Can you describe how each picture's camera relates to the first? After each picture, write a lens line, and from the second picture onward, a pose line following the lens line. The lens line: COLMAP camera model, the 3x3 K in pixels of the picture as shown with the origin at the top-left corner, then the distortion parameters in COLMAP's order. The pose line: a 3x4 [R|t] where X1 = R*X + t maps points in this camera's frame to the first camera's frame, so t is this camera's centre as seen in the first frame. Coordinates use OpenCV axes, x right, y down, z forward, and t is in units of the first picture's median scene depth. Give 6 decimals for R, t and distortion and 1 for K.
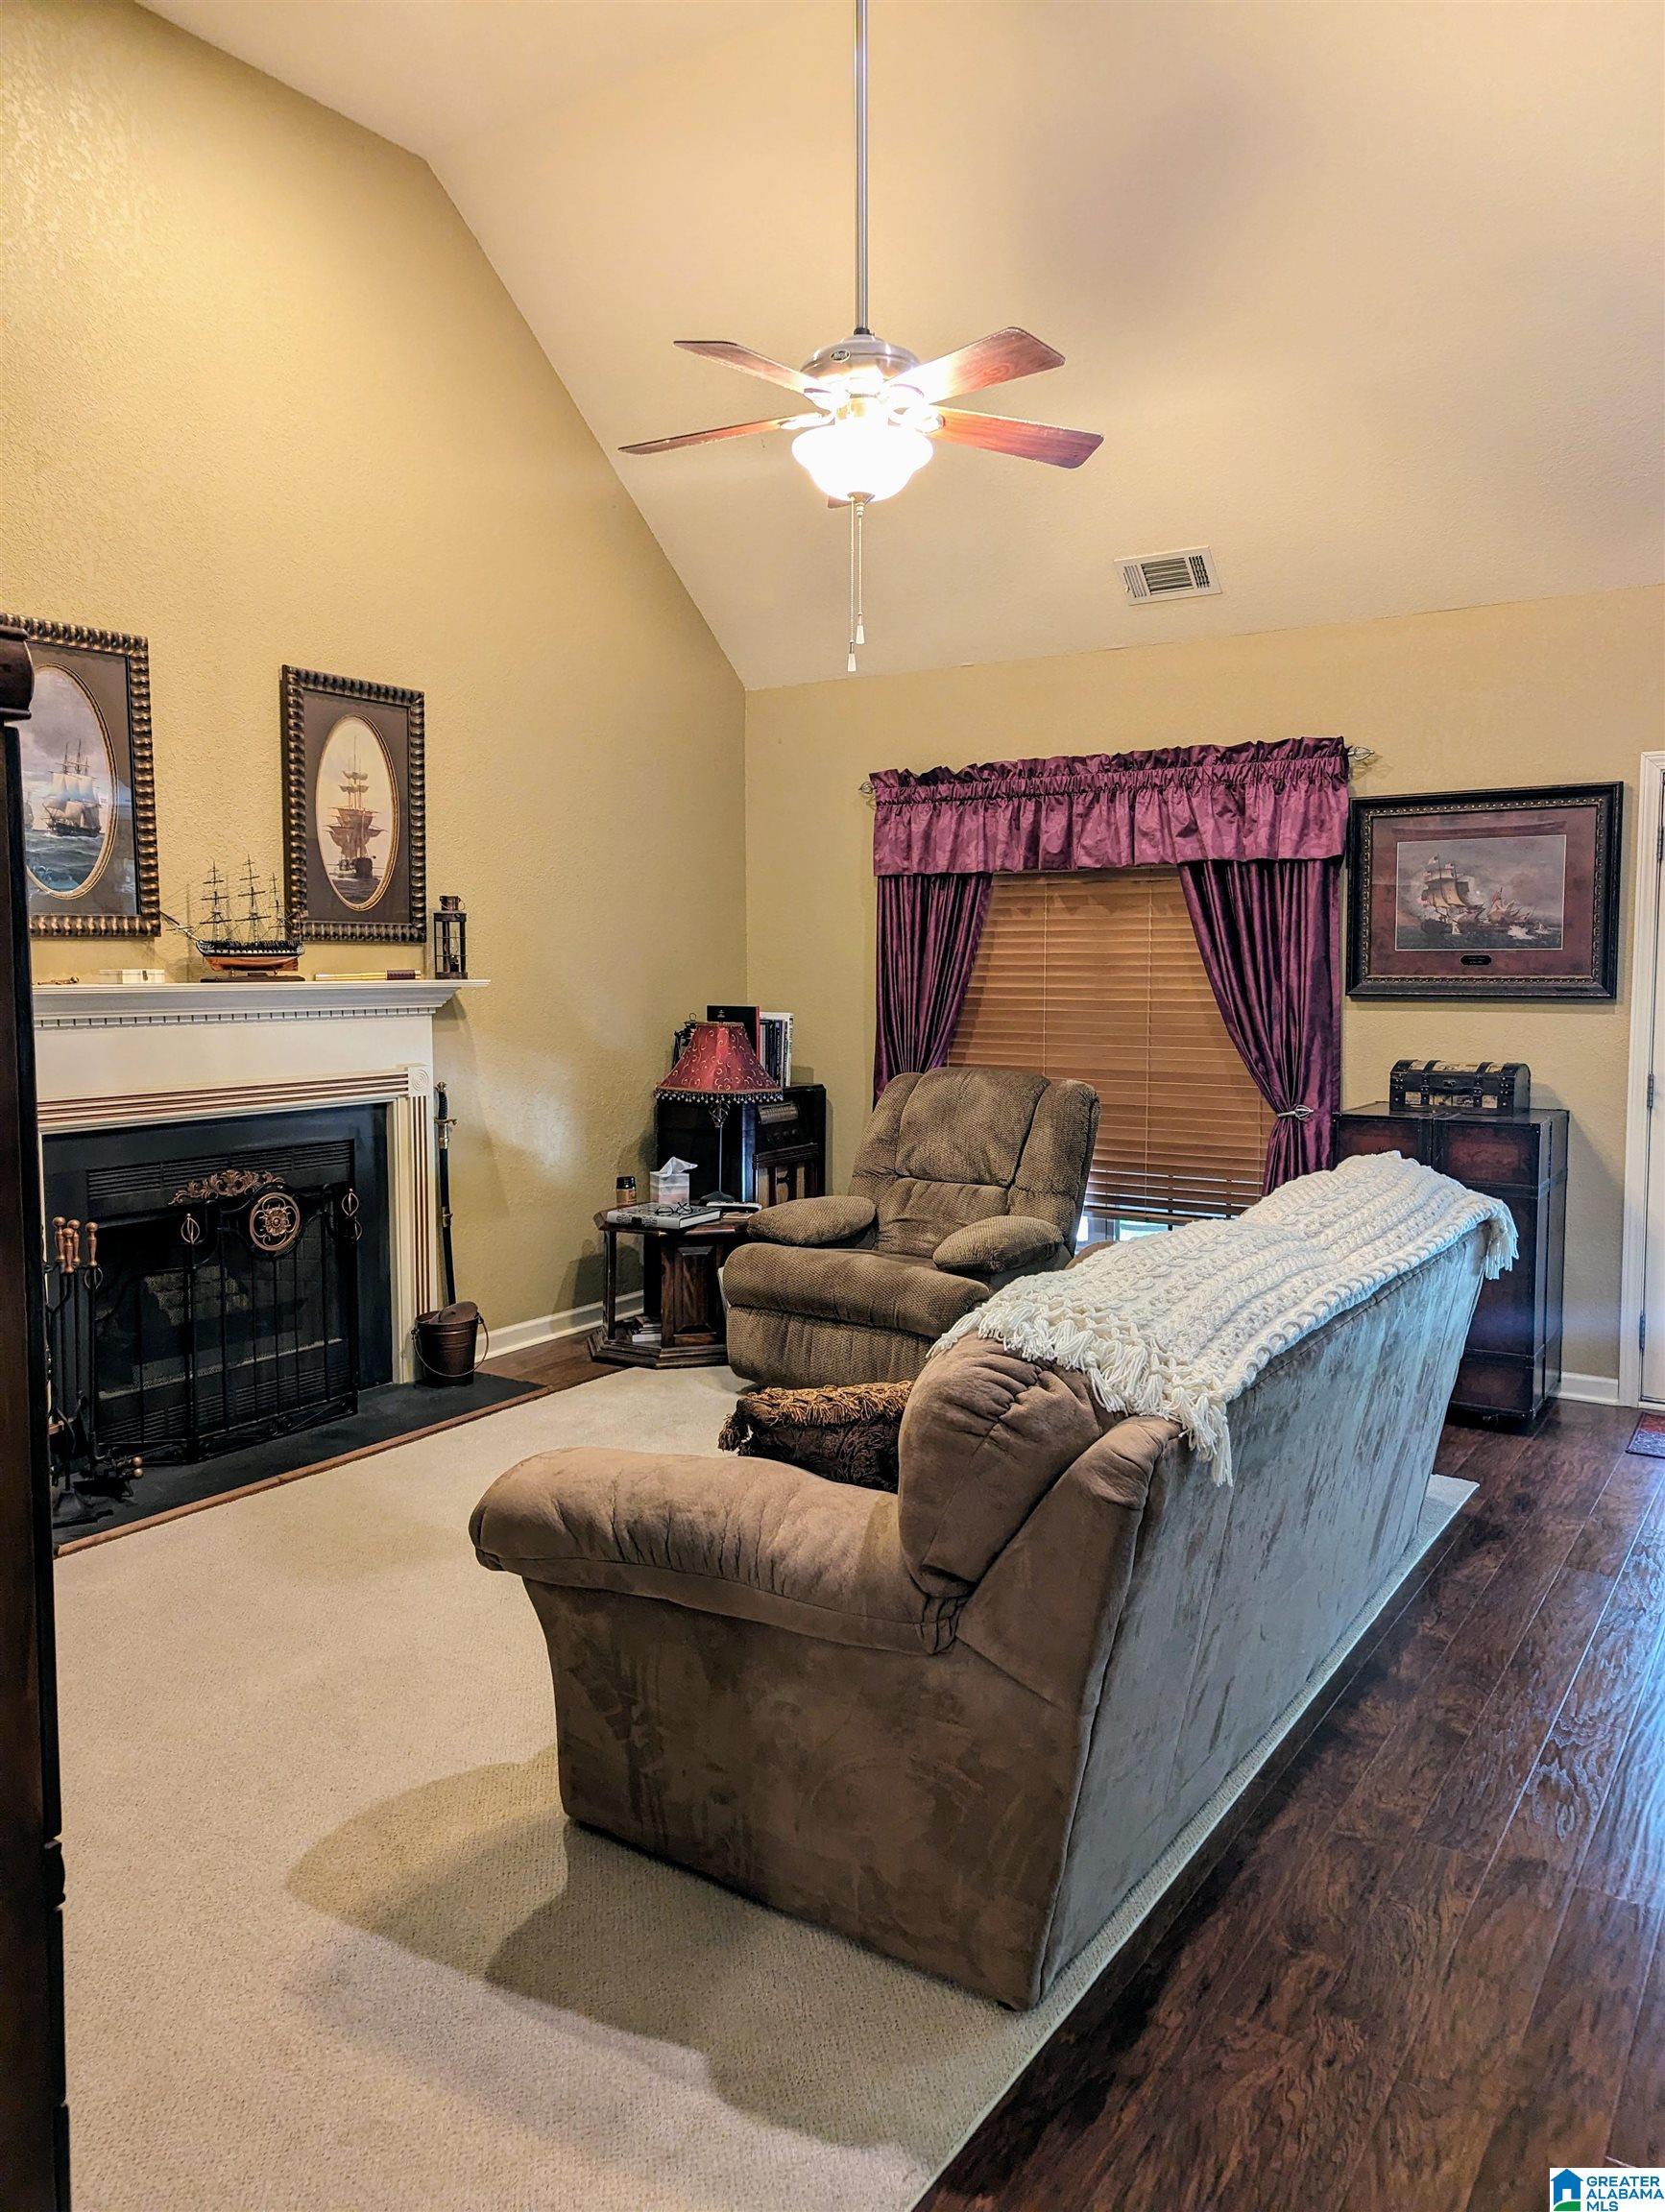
lens RADIAL K [[1556.5, 0, 853.3], [0, 1556.5, 1085.8], [0, 0, 1]] dist [0.060142, -0.056436]
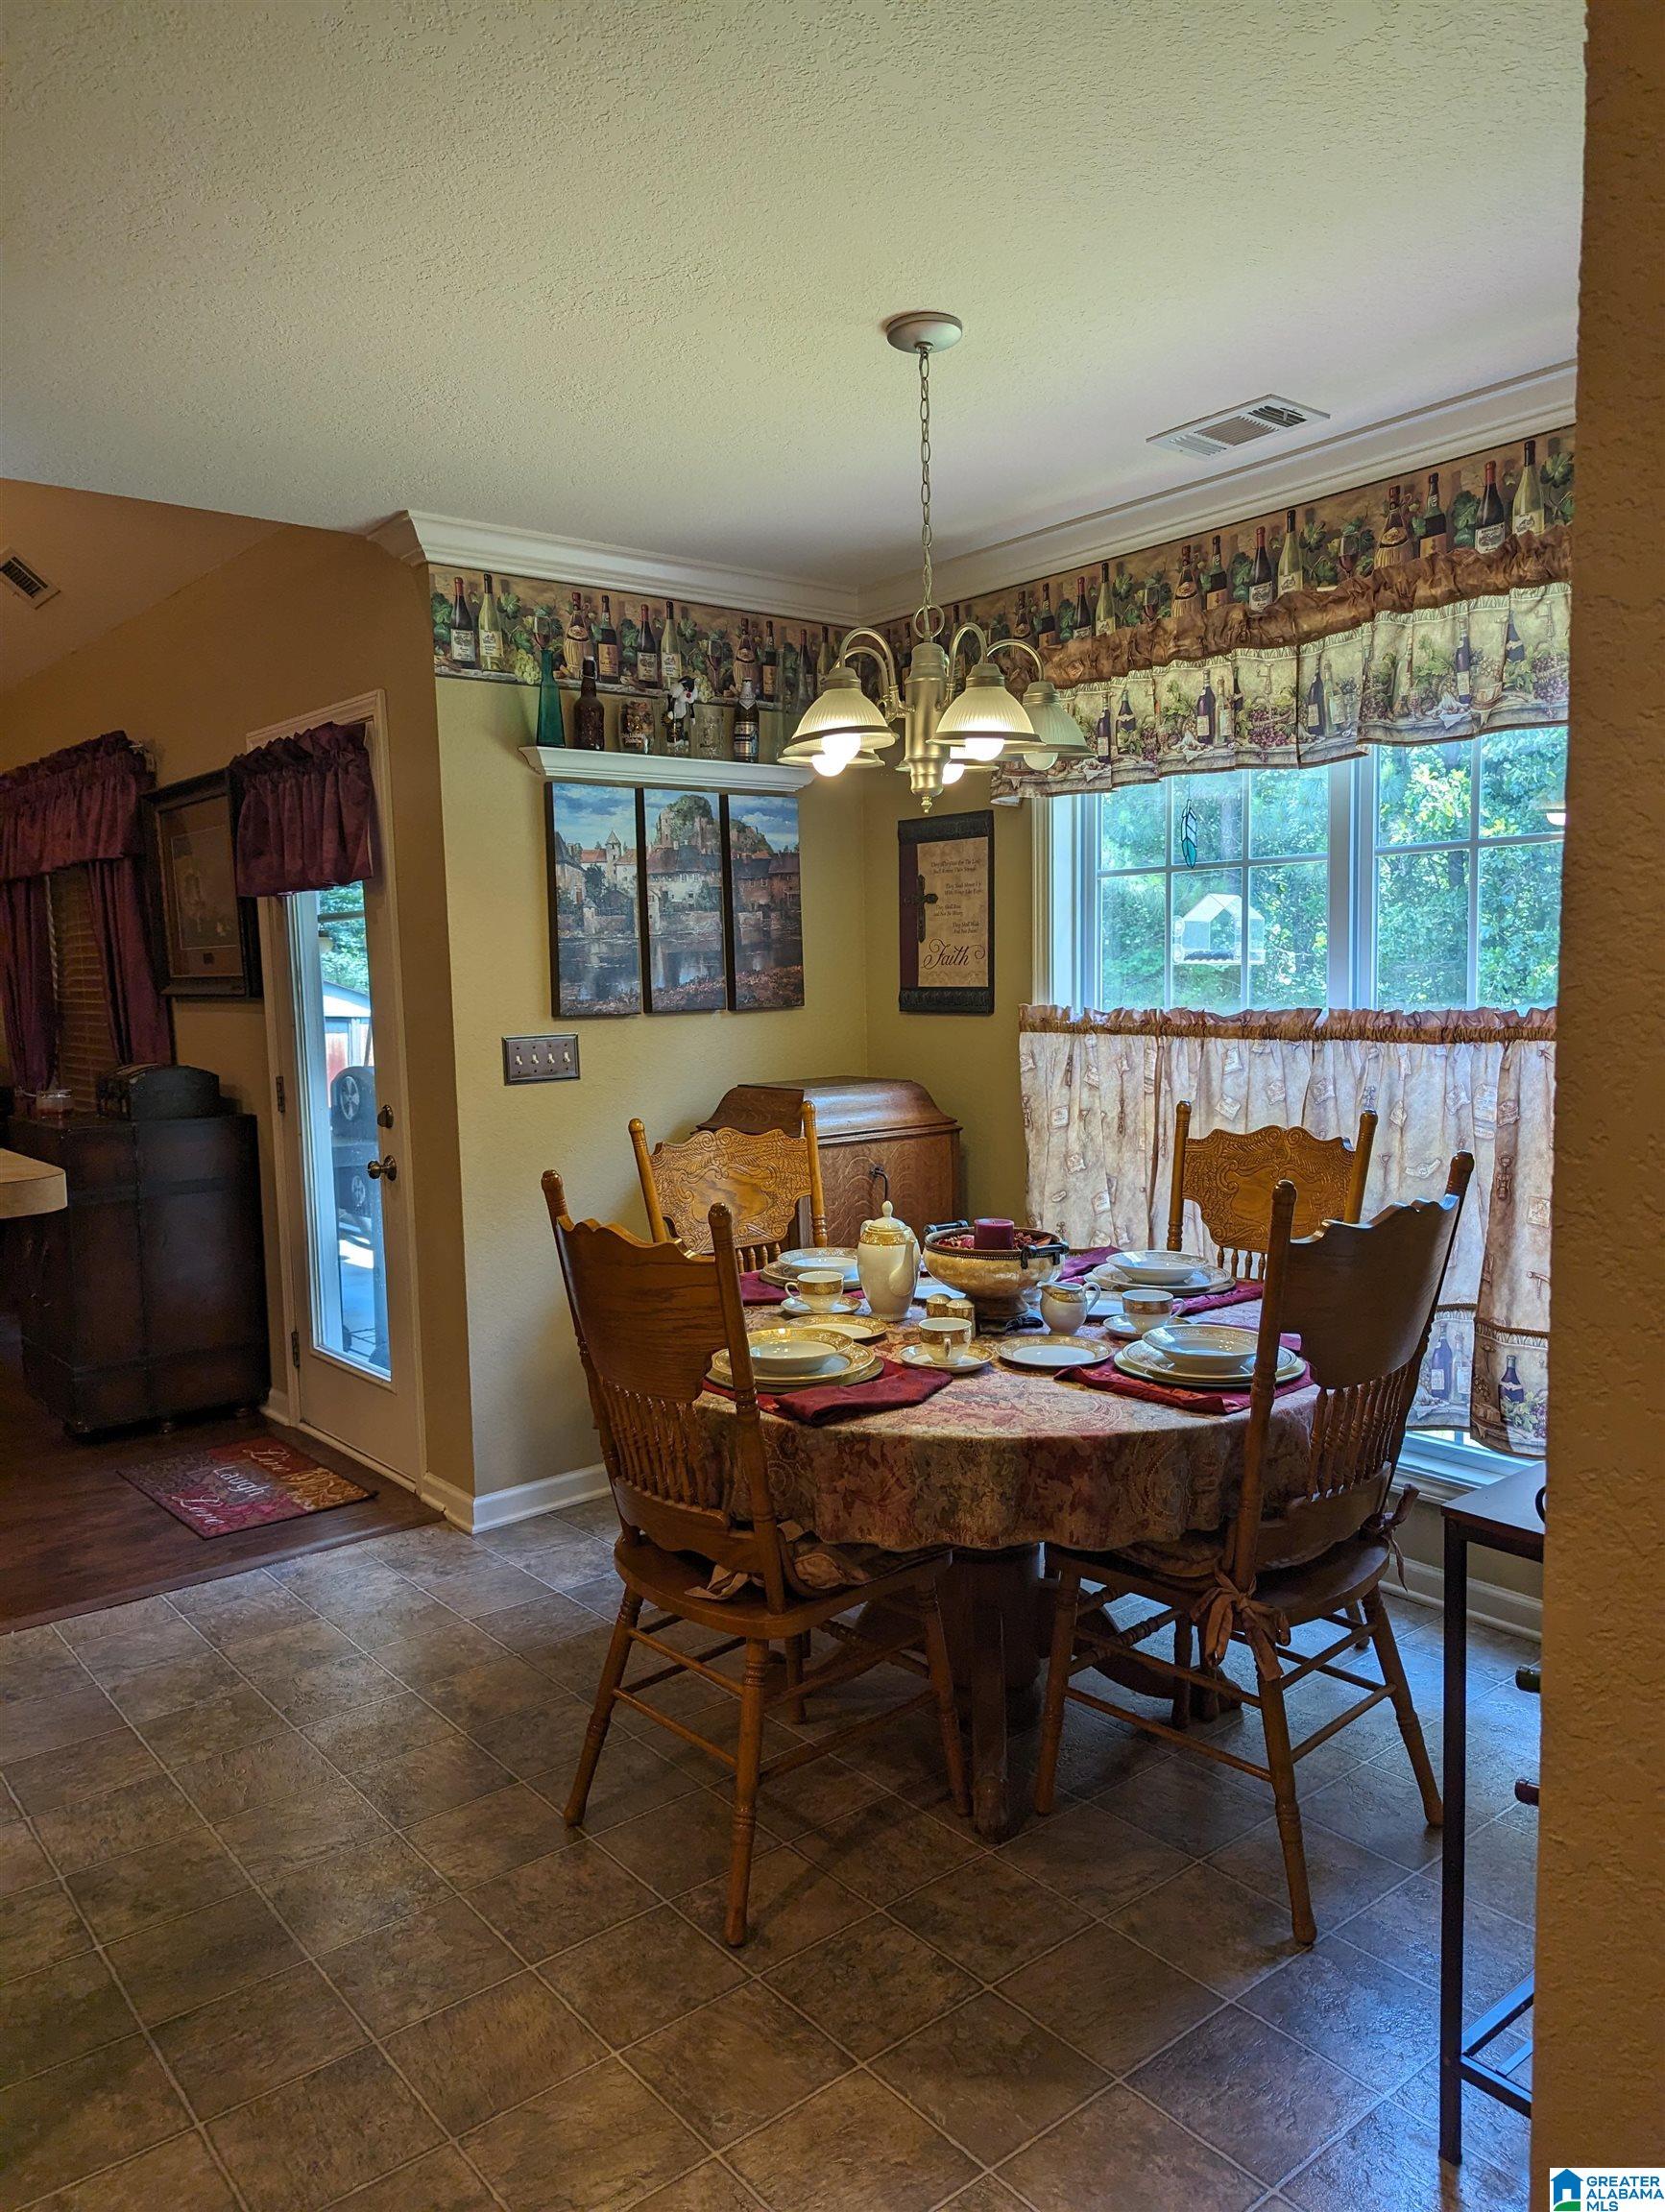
lens RADIAL K [[1556.5, 0, 822.2], [0, 1556.5, 1122.6], [0, 0, 1]] dist [0.060142, -0.056436]
pose [[0.952187, 0.011561, -0.305298, 1.058980], [-0.004025, 0.999672, 0.025301, -0.005654], [0.305490, -0.022862, 0.951921, 0.201164]]
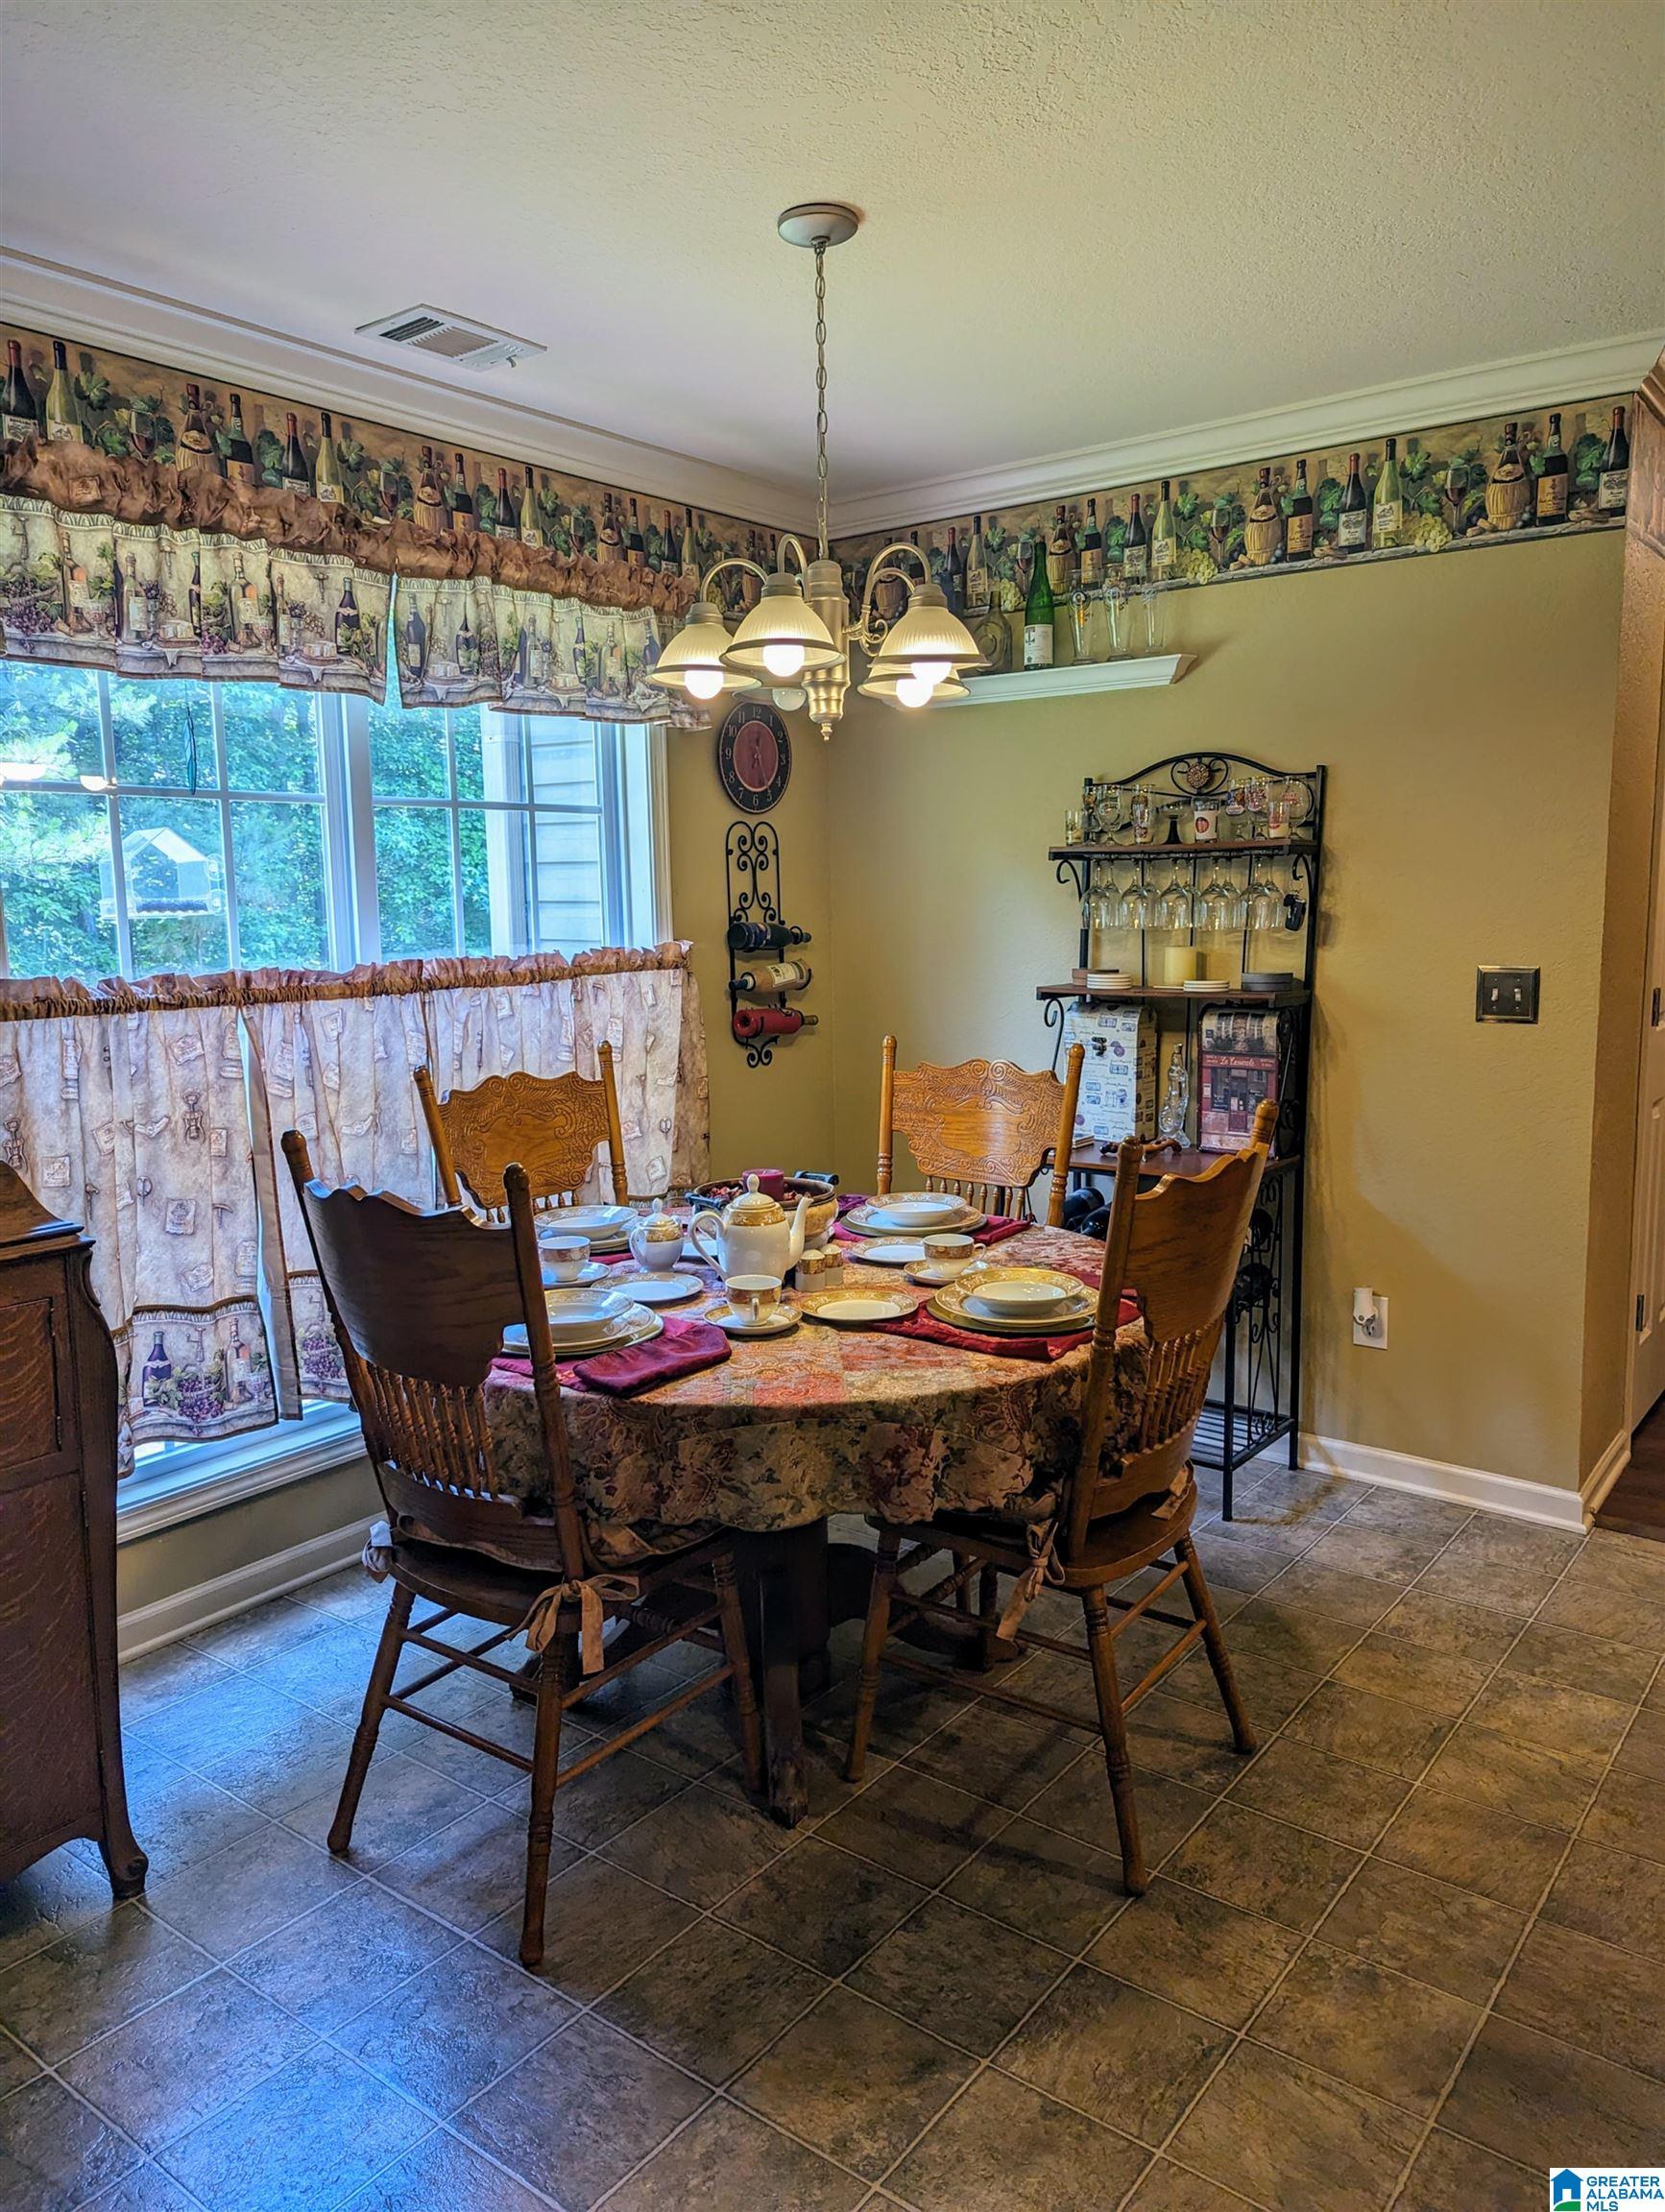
lens RADIAL K [[1556.5, 0, 825.5], [0, 1556.5, 1092.6], [0, 0, 1]] dist [0.060142, -0.056436]
pose [[0.071267, -0.128903, 0.989093, 0.439064], [0.093426, 0.988118, 0.122044, -0.045802], [-0.993072, 0.083709, 0.082463, 0.671049]]
